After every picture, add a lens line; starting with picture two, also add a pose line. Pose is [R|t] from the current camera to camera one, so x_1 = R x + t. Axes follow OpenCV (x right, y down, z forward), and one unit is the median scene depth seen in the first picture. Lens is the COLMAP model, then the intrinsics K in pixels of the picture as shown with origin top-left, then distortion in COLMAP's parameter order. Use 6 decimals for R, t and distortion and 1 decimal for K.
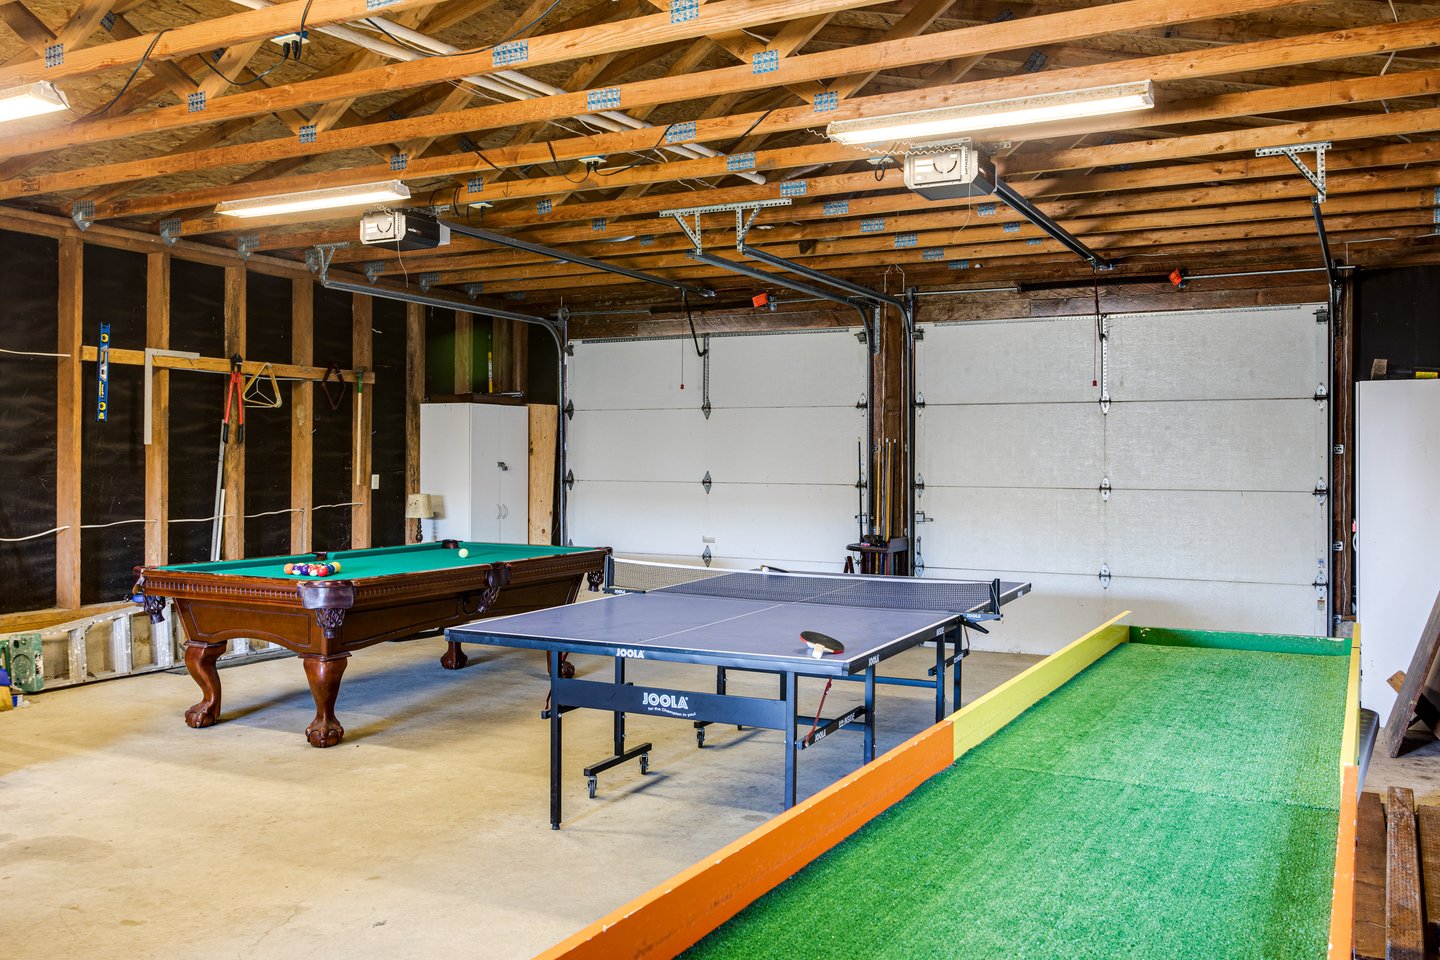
lens RADIAL K [[1252.6, 0, 718.3], [0, 1252.6, 473.2], [0, 0, 1]] dist [-0.001574, 0.005540]
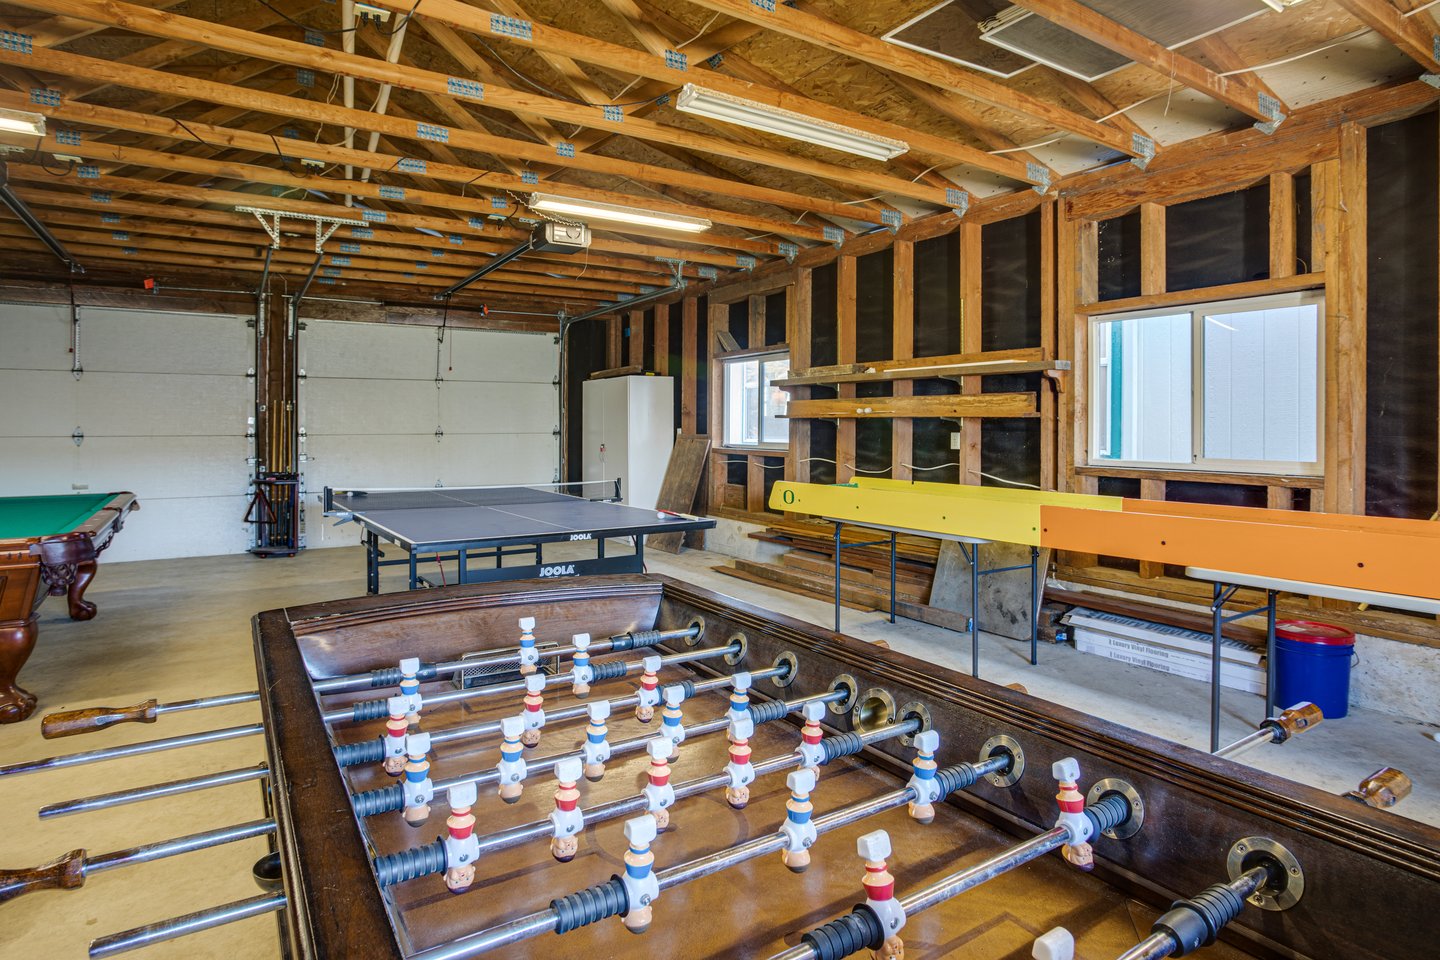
lens RADIAL K [[761.3, 0, 686.5], [0, 761.3, 426.3], [0, 0, 1]] dist [-0.003268, -0.000187]
pose [[0.518808, -0.008224, 0.854851, -0.378244], [0.015560, 0.999879, 0.000175, 0.008069], [-0.854749, 0.013211, 0.518874, 0.213754]]
